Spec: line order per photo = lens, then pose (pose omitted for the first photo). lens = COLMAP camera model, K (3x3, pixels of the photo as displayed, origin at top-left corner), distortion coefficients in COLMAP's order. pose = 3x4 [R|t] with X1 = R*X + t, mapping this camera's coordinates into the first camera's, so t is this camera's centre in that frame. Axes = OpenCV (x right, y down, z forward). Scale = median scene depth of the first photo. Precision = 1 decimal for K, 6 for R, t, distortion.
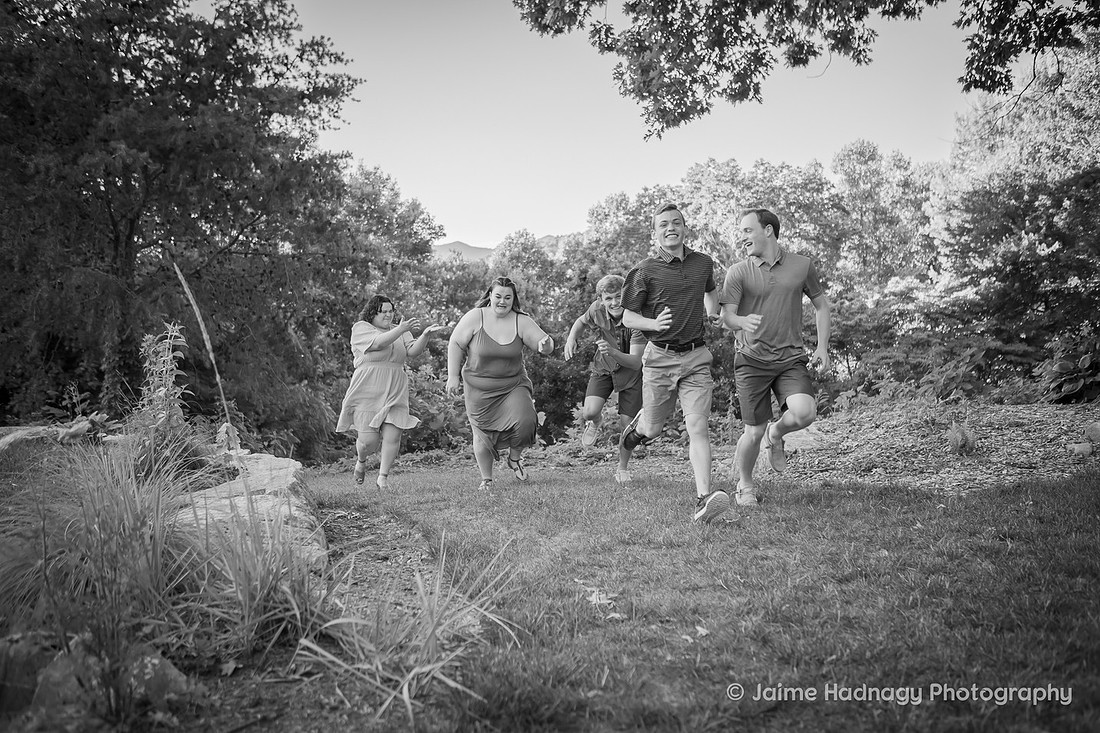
lens RADIAL K [[1000.4, 0, 550.0], [0, 1000.4, 366.5], [0, 0, 1]] dist [-0.000087, 0.002425]
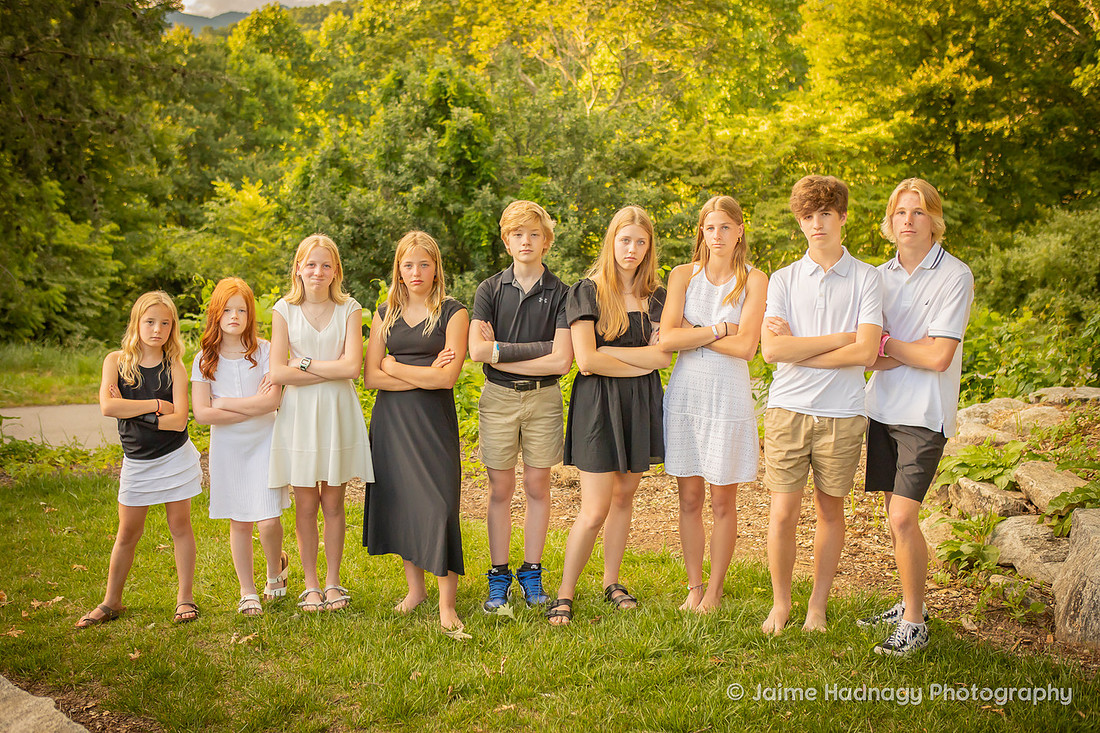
lens RADIAL K [[1165.9, 0, 517.5], [0, 1165.9, 343.1], [0, 0, 1]] dist [-0.019761, -0.008917]
pose [[0.979846, 0.007292, 0.199622, -0.032327], [-0.036314, 0.989184, 0.142113, -0.017273], [-0.196426, -0.146498, 0.969513, 0.086084]]
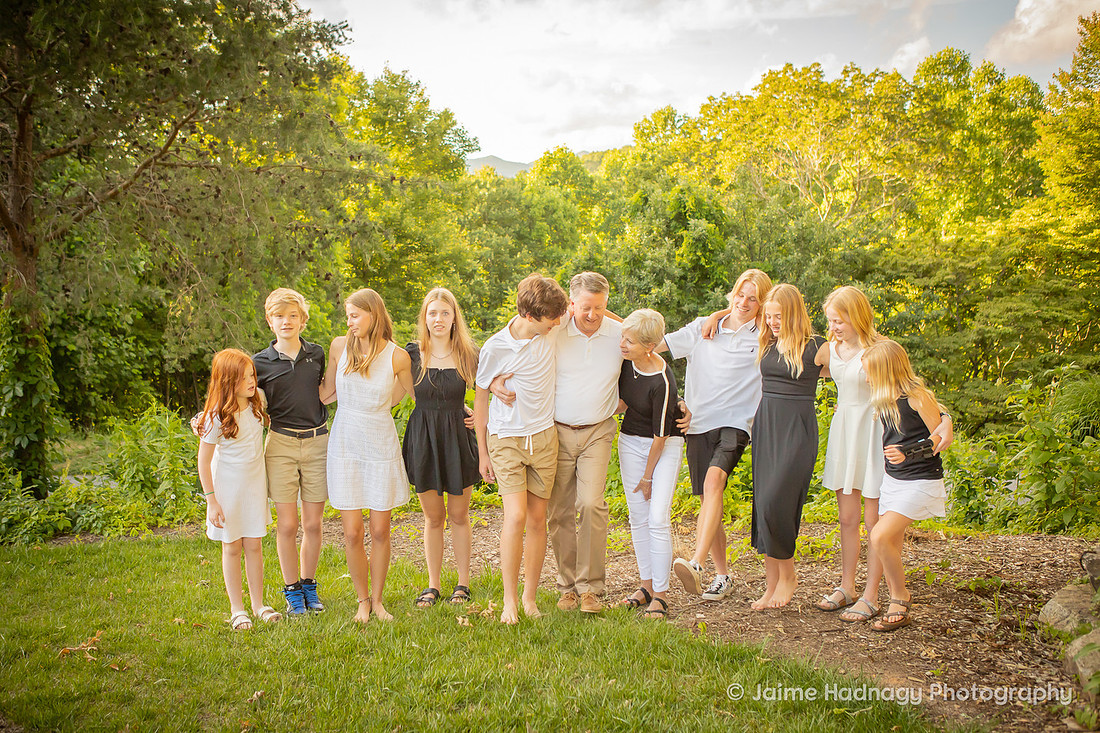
lens RADIAL K [[987.7, 0, 520.7], [0, 987.7, 379.5], [0, 0, 1]] dist [-0.065460, 0.084525]
pose [[0.997960, 0.028985, -0.056883, -0.011403], [-0.023252, 0.994819, 0.098969, -0.013083], [0.059457, -0.097445, 0.993463, 0.106873]]
